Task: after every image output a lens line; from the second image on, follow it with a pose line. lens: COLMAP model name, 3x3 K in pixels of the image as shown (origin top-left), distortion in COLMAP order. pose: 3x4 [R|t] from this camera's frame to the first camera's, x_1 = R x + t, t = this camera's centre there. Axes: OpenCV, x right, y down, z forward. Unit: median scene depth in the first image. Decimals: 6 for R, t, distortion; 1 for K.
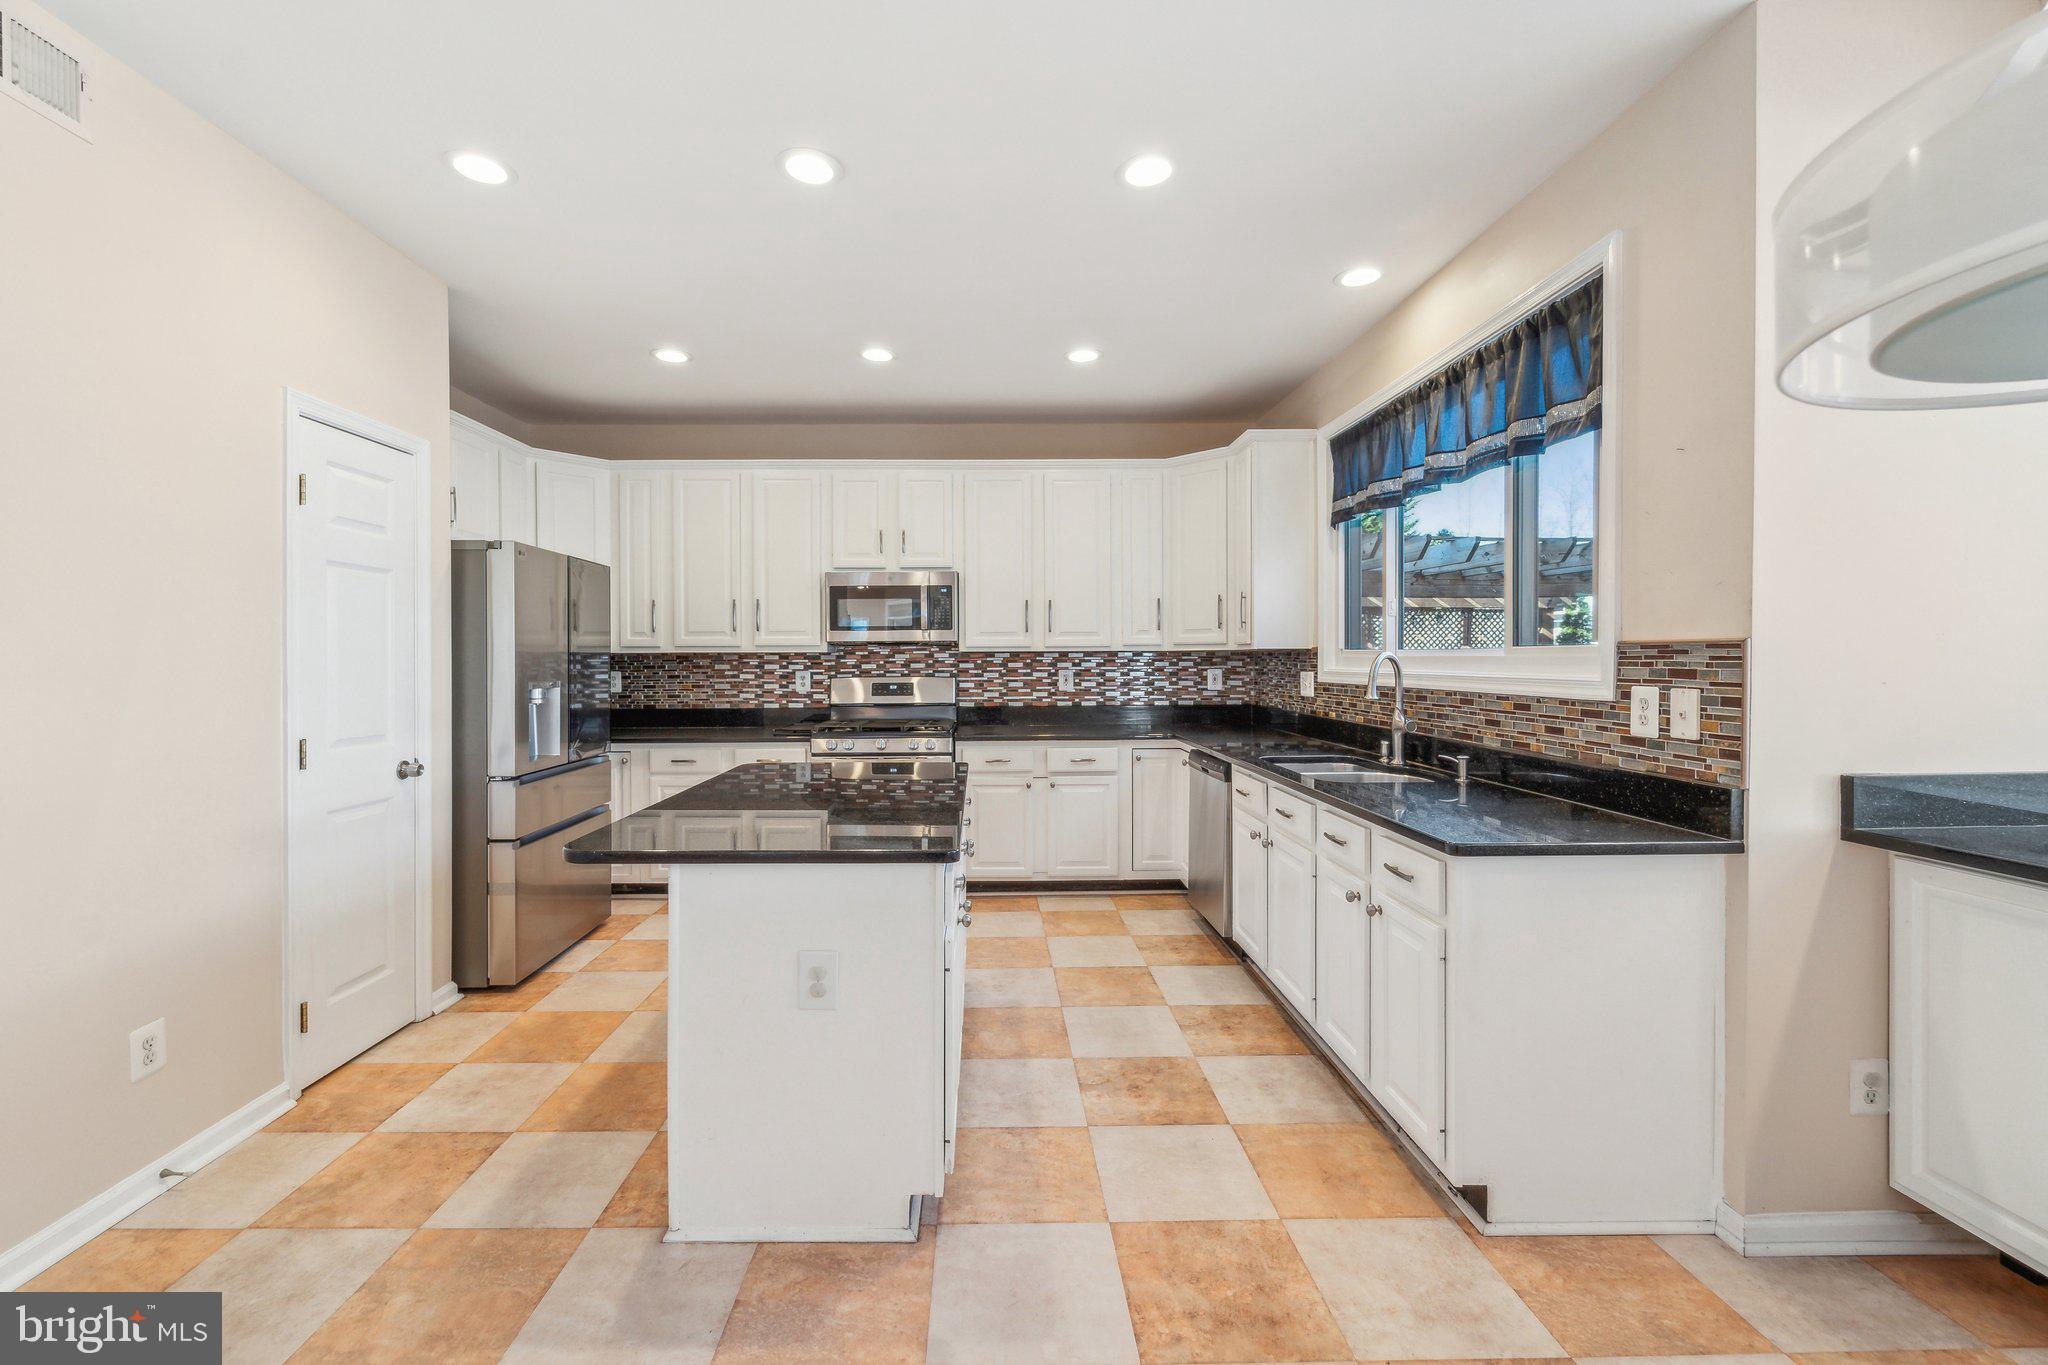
lens RADIAL K [[842.4, 0, 991.5], [0, 842.4, 666.2], [0, 0, 1]] dist [-0.000602, -0.000865]
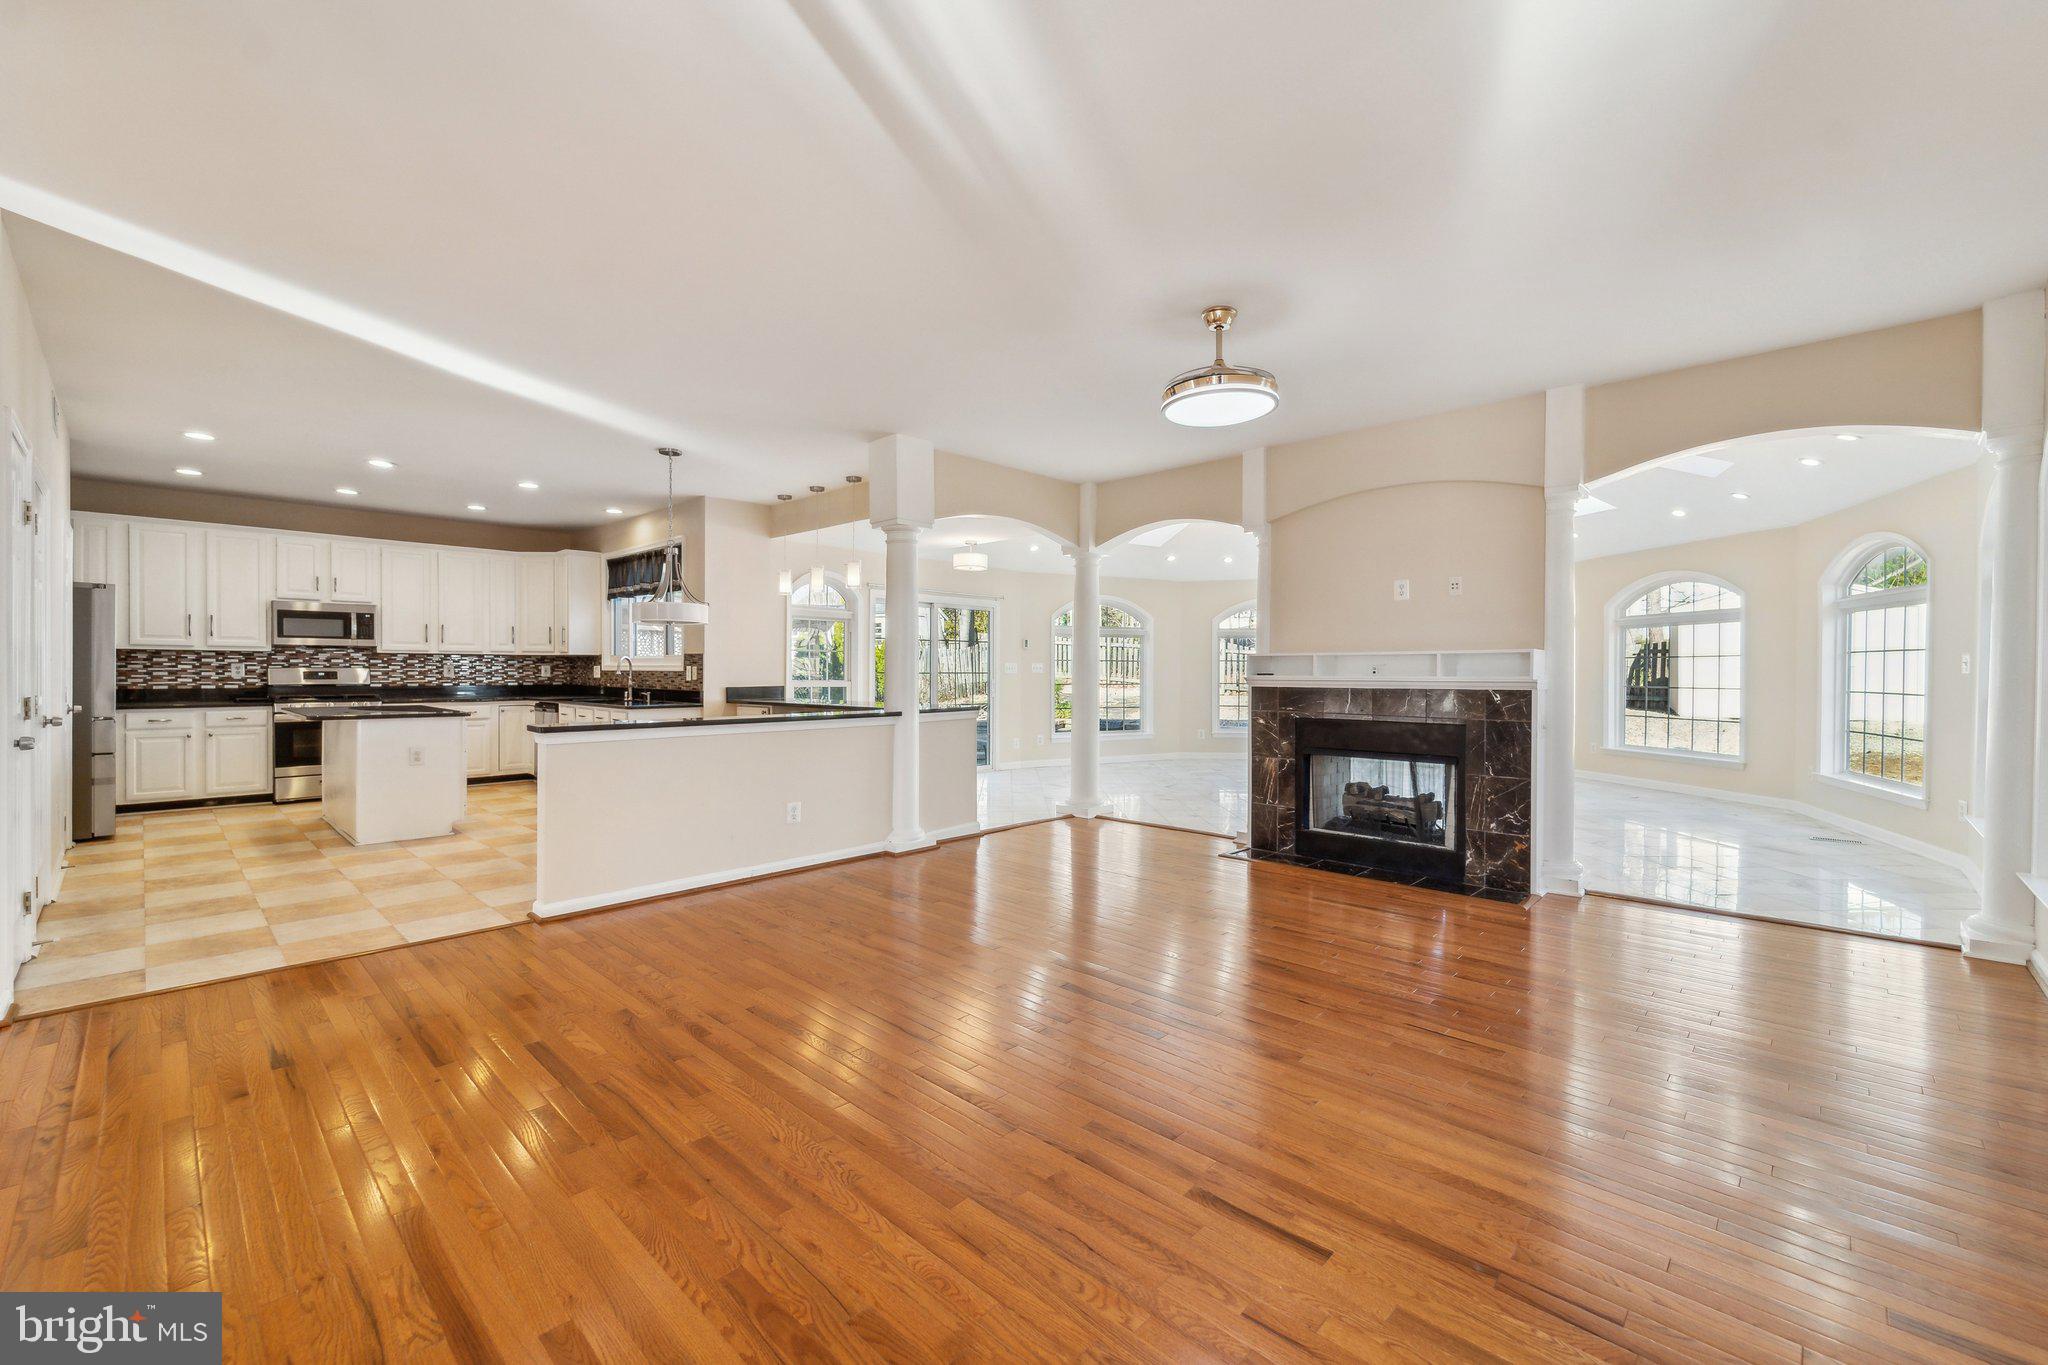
lens RADIAL K [[861.0, 0, 1055.5], [0, 861.0, 673.6], [0, 0, 1]] dist [-0.000615, -0.000534]
pose [[0.684081, 0.005289, 0.729387, -0.434296], [-0.001663, 0.999982, -0.005692, 0.037925], [-0.729404, 0.002680, 0.684078, -1.386351]]
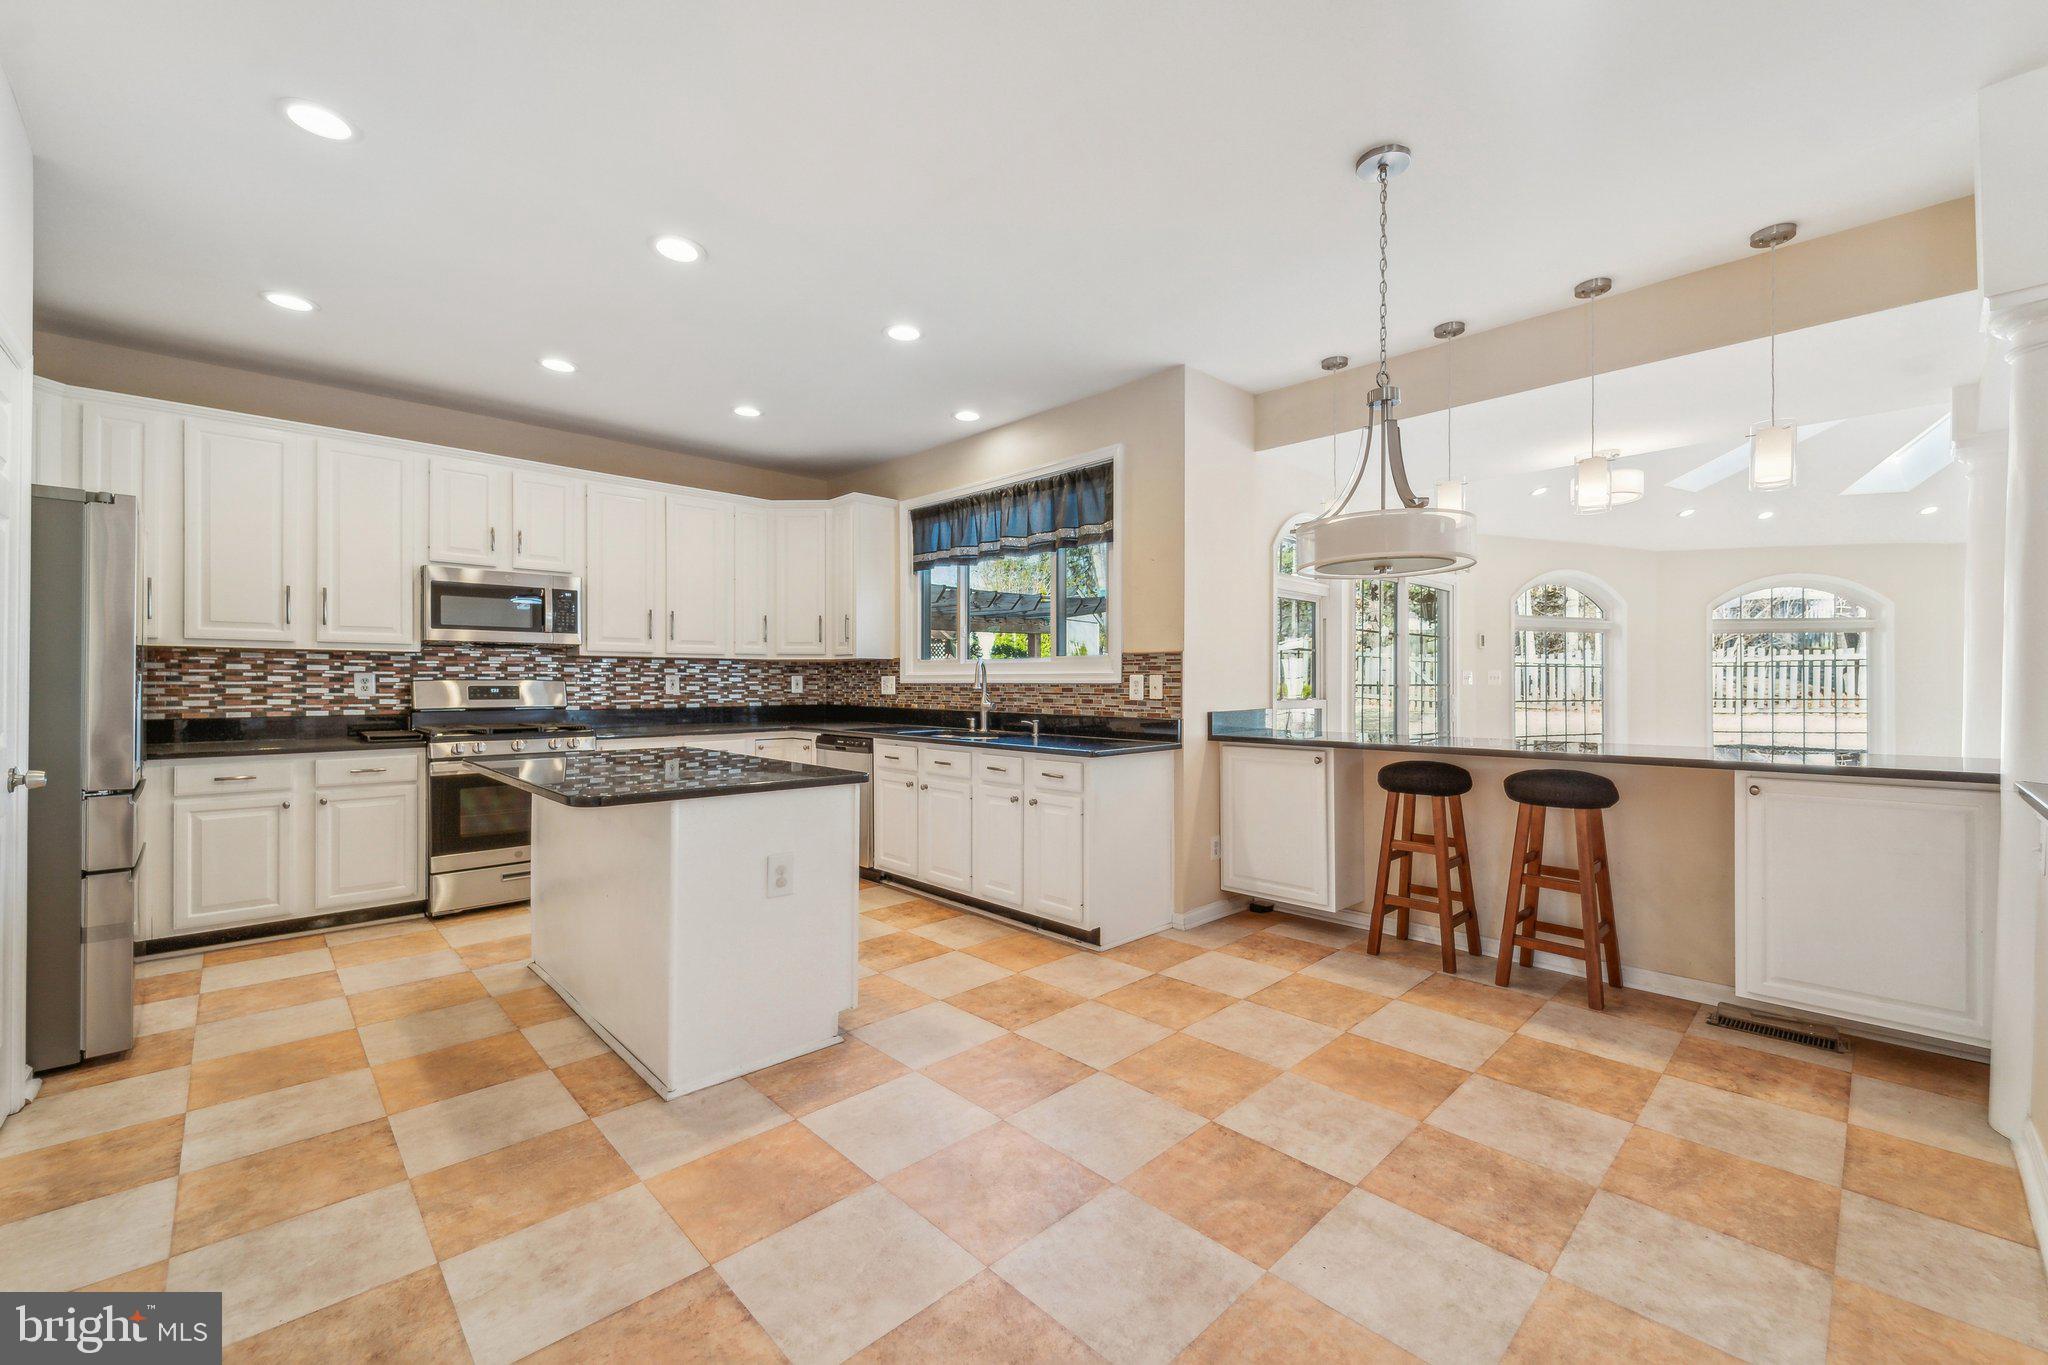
lens RADIAL K [[832.1, 0, 1035.4], [0, 832.1, 677.8], [0, 0, 1]] dist [0.001427, -0.001316]
pose [[0.719870, 0.009344, 0.694046, -0.407202], [0.001809, 0.999881, -0.015338, 0.031958], [-0.694106, 0.012297, 0.719767, -0.137919]]
